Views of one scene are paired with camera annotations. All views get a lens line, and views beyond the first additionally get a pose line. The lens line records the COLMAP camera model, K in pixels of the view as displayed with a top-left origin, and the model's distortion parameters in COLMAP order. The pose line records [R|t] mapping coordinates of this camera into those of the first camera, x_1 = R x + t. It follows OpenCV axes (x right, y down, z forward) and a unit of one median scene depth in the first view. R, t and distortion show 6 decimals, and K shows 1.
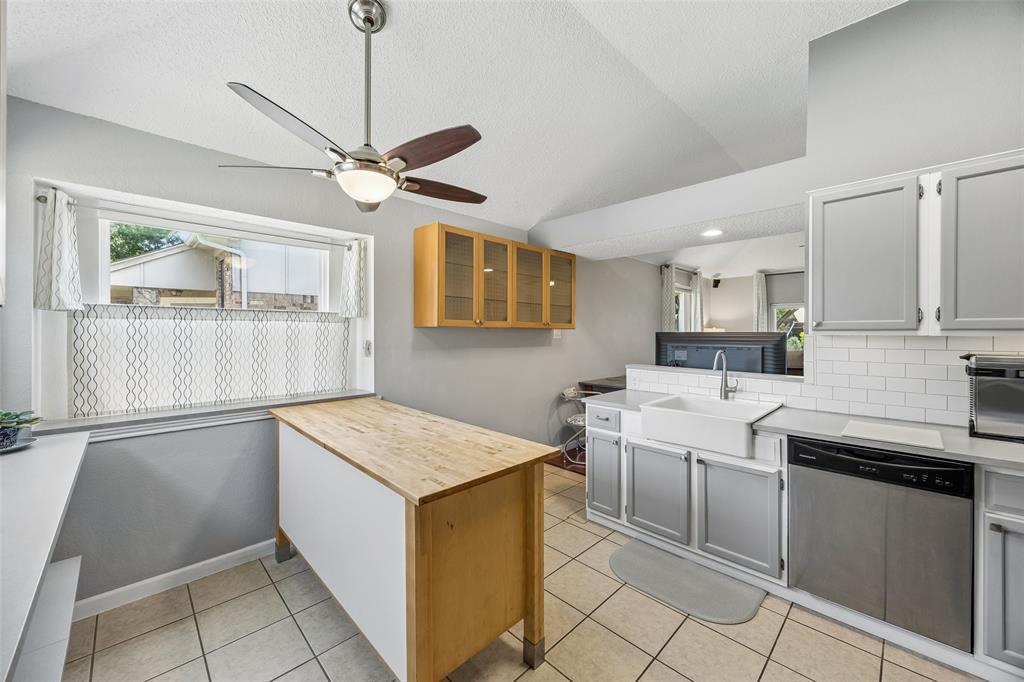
lens RADIAL K [[394.4, 0, 518.5], [0, 394.4, 334.8], [0, 0, 1]] dist [0.000364, 0.000145]
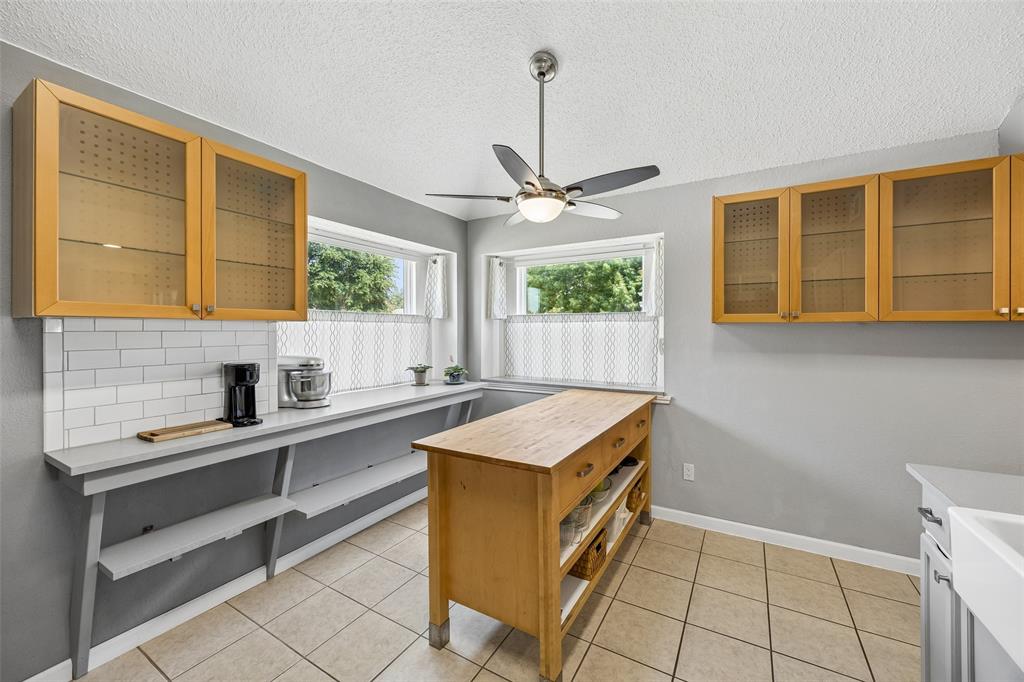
lens RADIAL K [[394.4, 0, 518.5], [0, 394.4, 334.8], [0, 0, 1]] dist [0.000364, 0.000145]
pose [[0.264943, 0.006135, -0.964245, 0.632524], [-0.005964, 0.999971, 0.004724, 0.003348], [0.964246, 0.004499, 0.264972, 0.501431]]
